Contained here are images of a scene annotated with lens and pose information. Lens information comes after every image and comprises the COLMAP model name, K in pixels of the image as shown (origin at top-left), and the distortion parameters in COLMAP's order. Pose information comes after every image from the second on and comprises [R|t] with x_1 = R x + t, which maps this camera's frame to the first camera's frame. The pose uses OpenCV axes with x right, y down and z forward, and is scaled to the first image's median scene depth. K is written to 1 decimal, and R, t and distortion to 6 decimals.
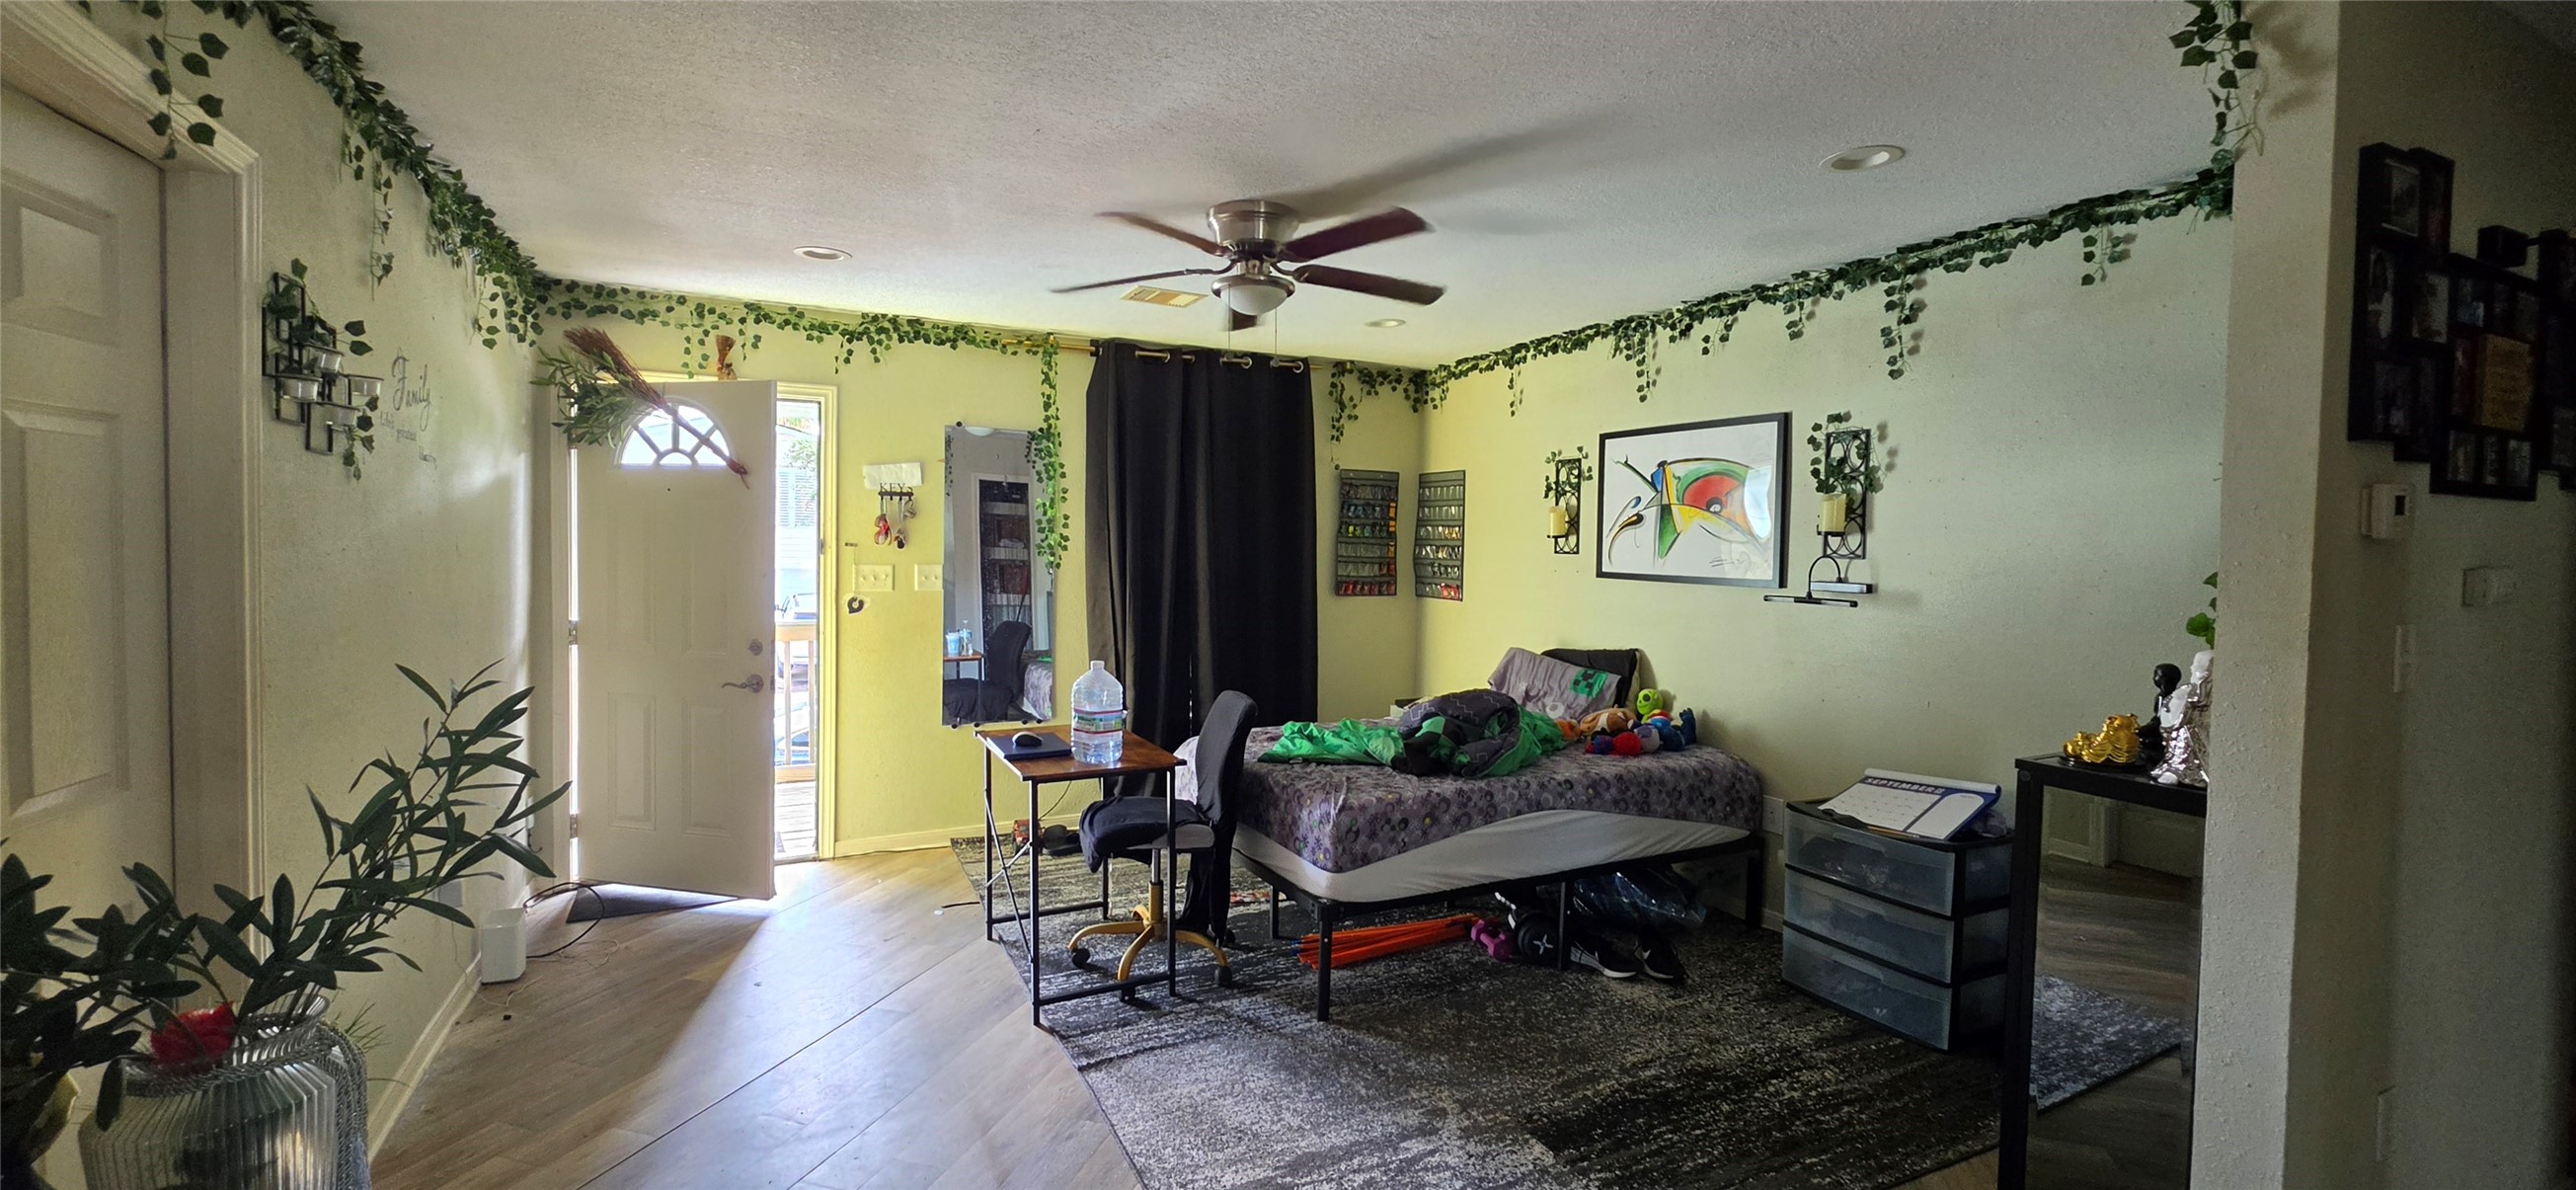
lens RADIAL K [[1021.7, 0, 1278.0], [0, 1021.7, 580.6], [0, 0, 1]] dist [-0.007594, -0.000080]
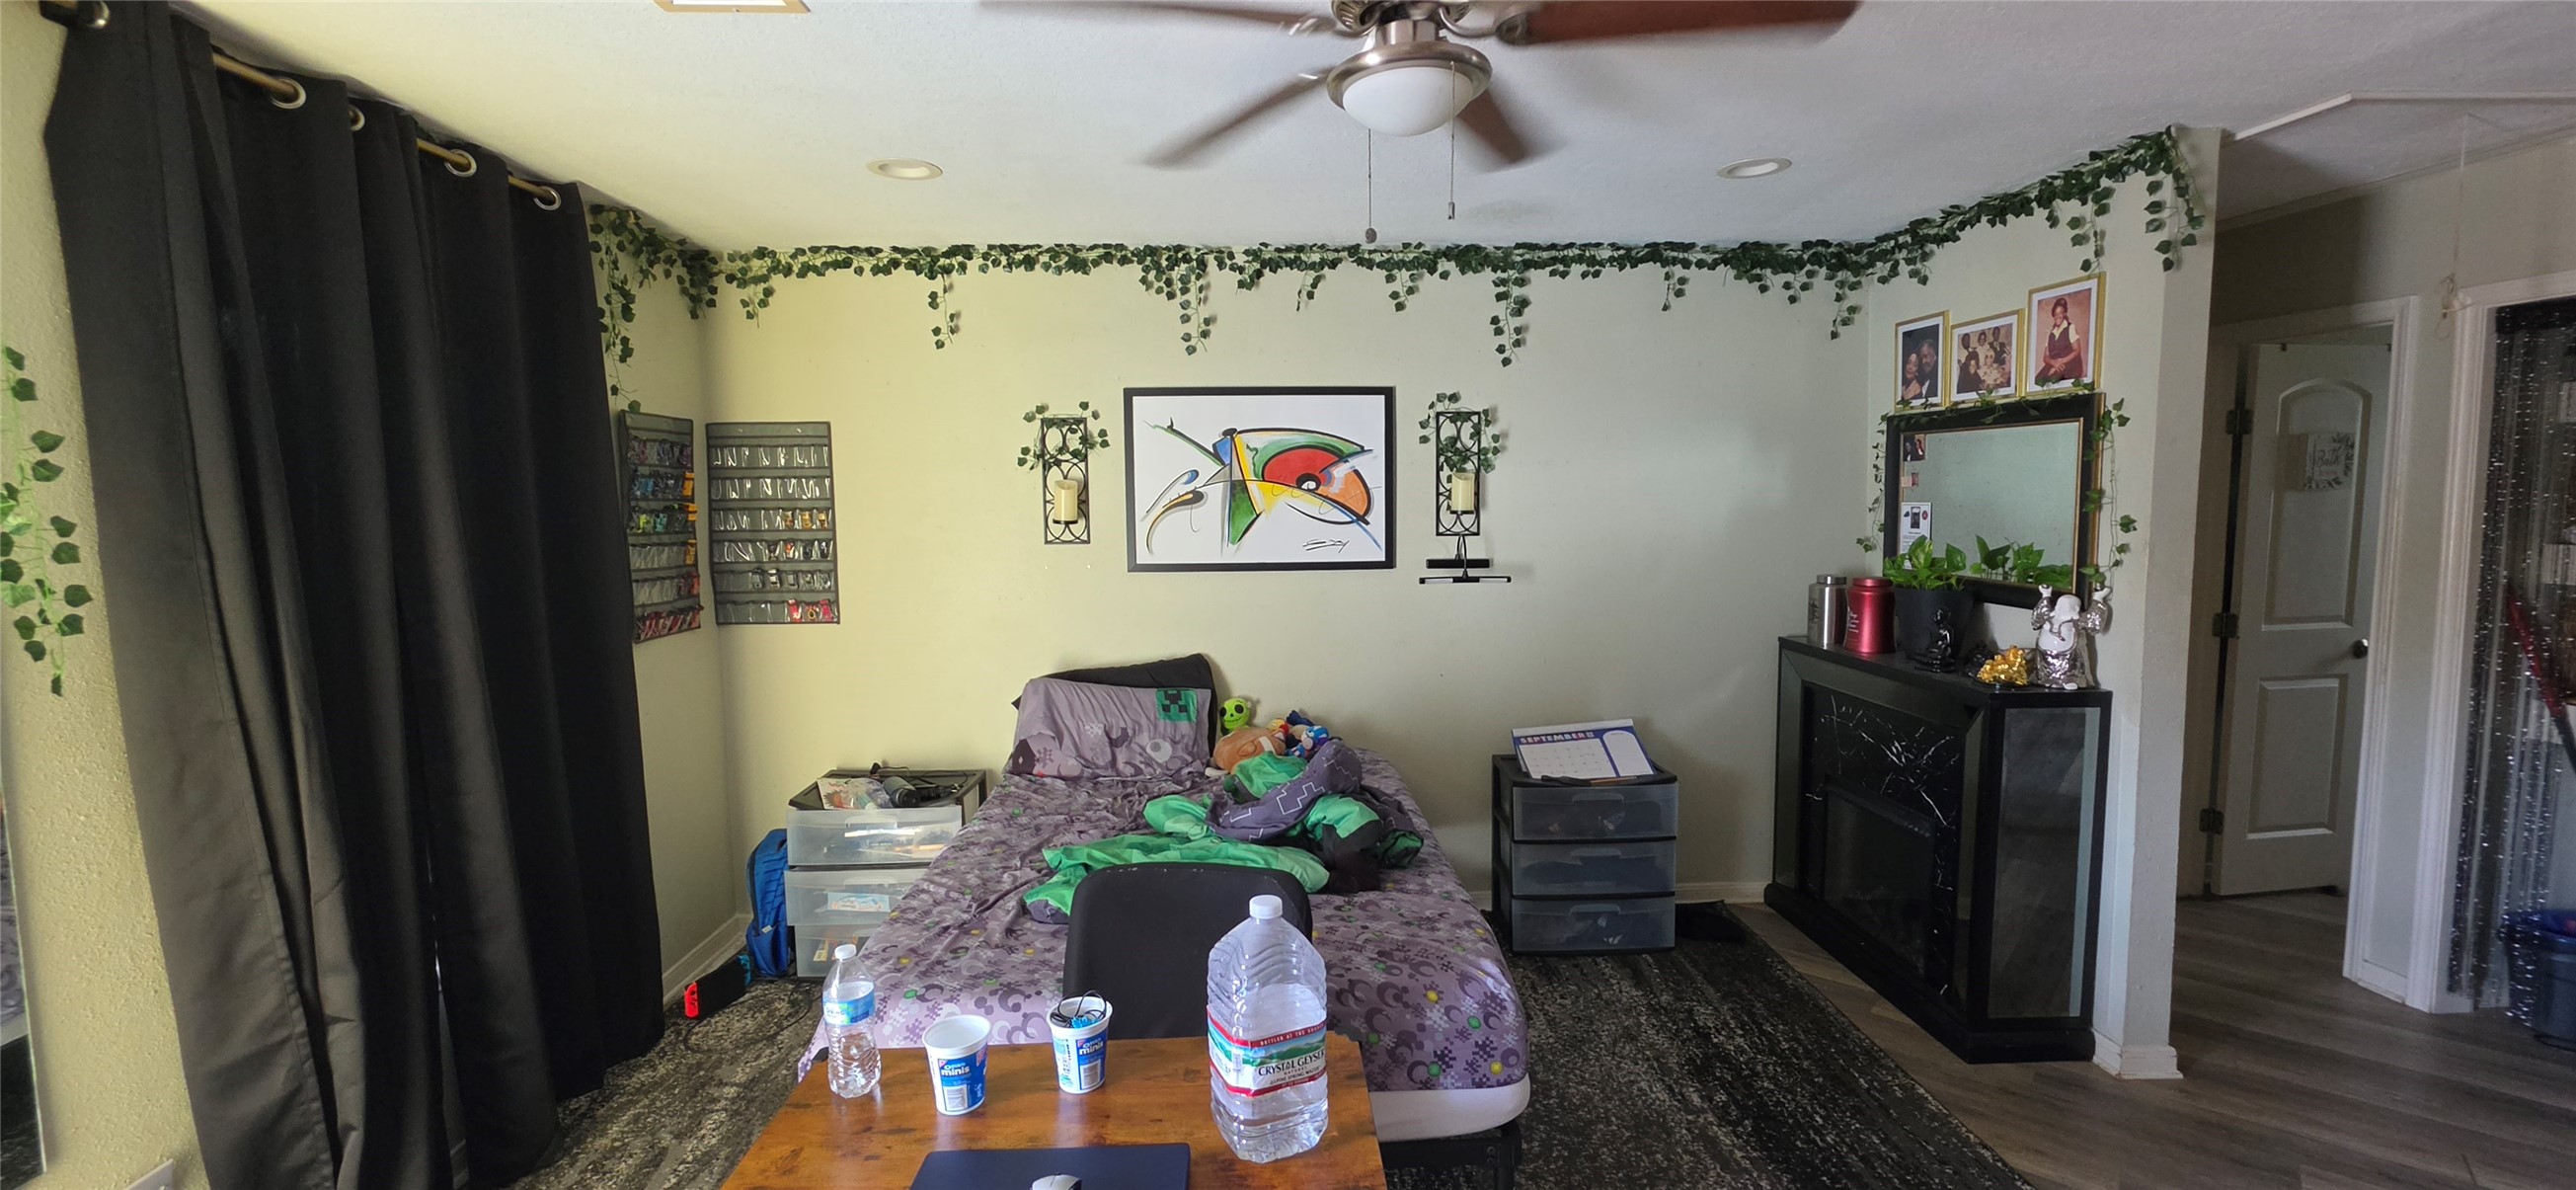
lens RADIAL K [[1021.7, 0, 1278.0], [0, 1021.7, 580.6], [0, 0, 1]] dist [-0.007594, -0.000080]
pose [[0.407987, -0.088750, 0.908664, -0.394541], [0.055287, 0.995839, 0.072441, -0.051885], [-0.911312, 0.020682, 0.411197, 0.630483]]
